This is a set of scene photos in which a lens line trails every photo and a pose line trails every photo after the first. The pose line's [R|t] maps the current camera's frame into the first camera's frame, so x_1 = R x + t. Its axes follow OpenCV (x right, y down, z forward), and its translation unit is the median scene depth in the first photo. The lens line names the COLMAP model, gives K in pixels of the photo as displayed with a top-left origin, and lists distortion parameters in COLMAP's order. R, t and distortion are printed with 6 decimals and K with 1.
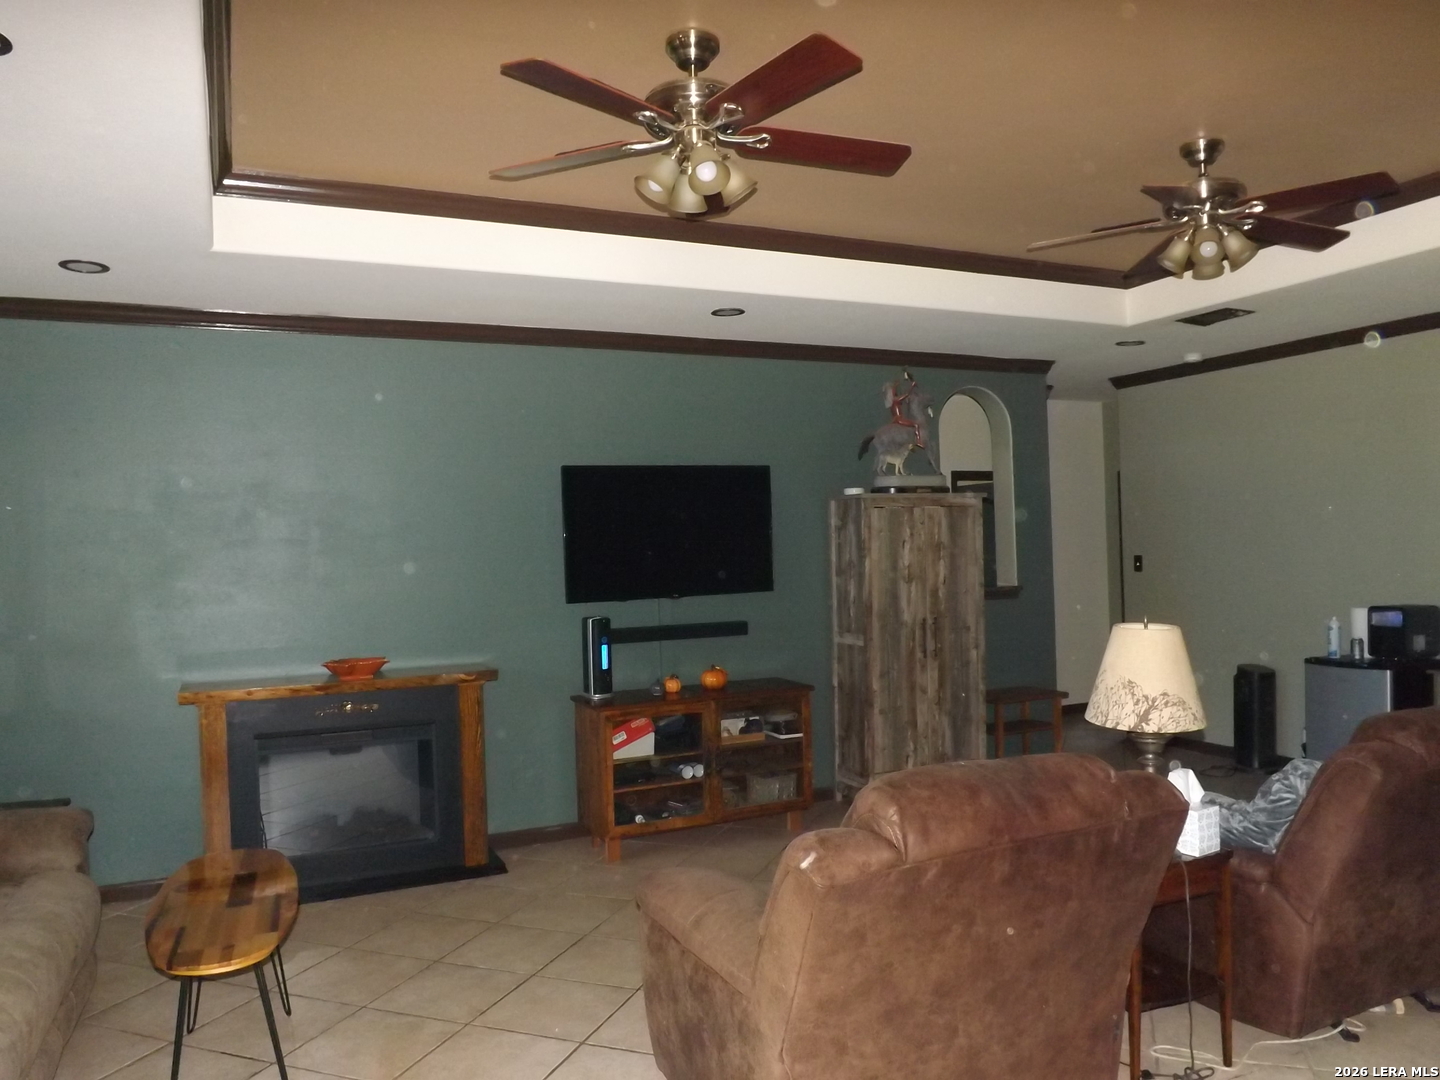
lens RADIAL K [[1047.5, 0, 718.1], [0, 1047.5, 542.8], [0, 0, 1]] dist [-0.034779, 0.001582]
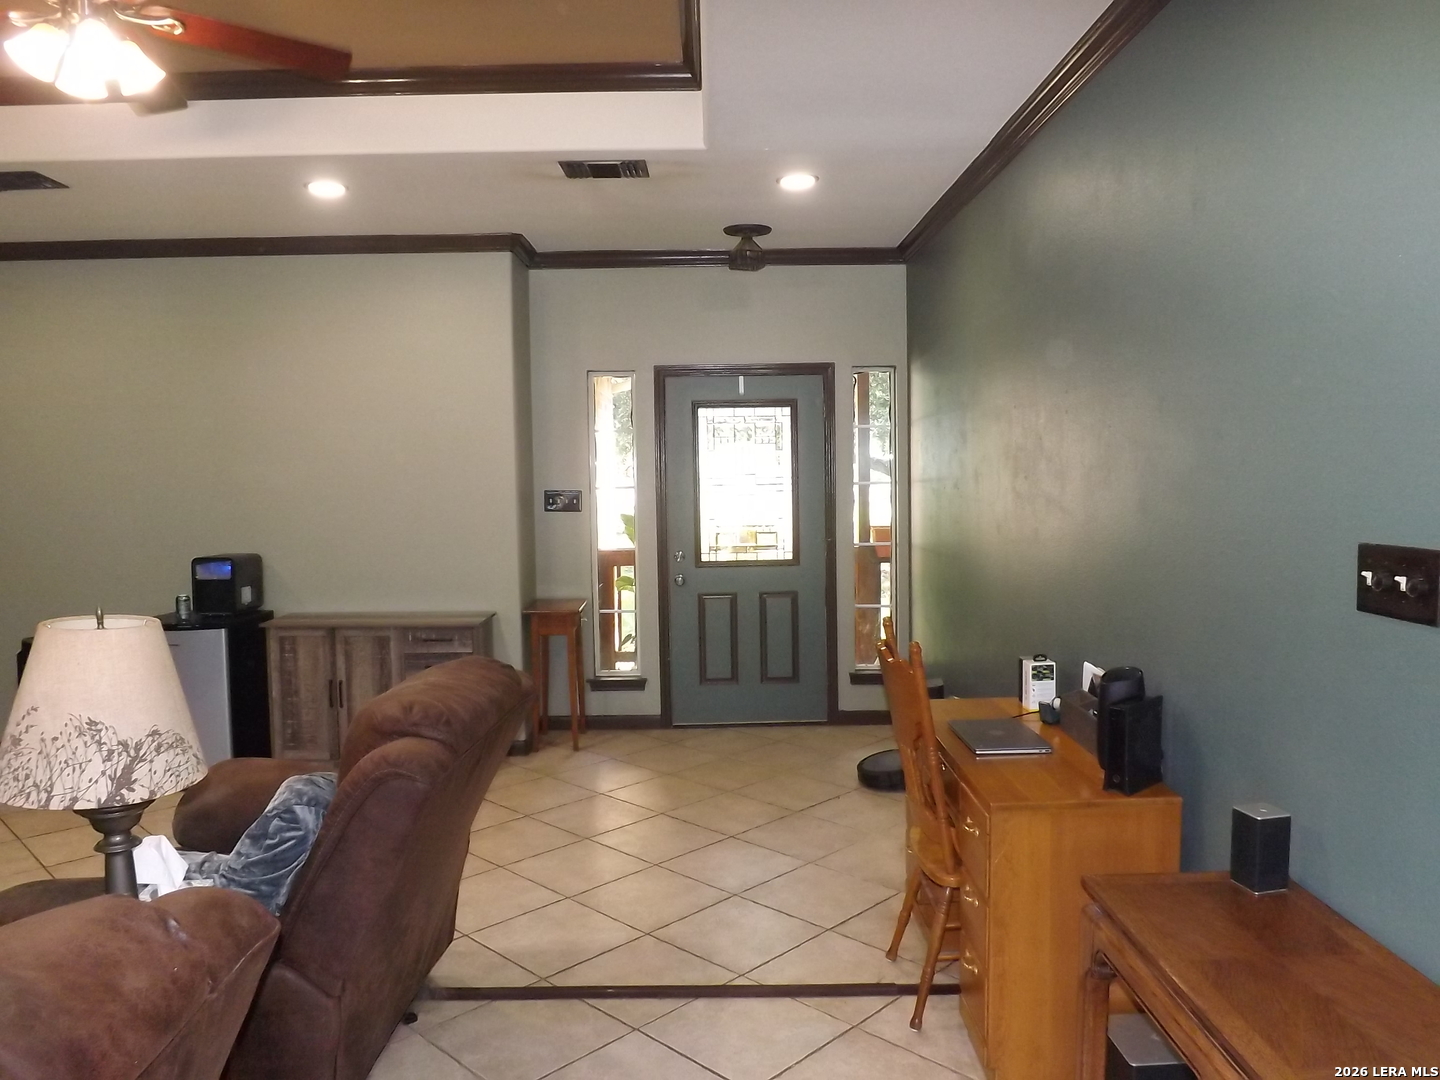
lens RADIAL K [[1047.5, 0, 718.5], [0, 1047.5, 543.6], [0, 0, 1]] dist [-0.034779, 0.001582]
pose [[0.419644, -0.041318, 0.906748, 0.026848], [-0.007548, 0.998770, 0.049004, 0.003898], [-0.907658, -0.027409, 0.418816, 0.449951]]
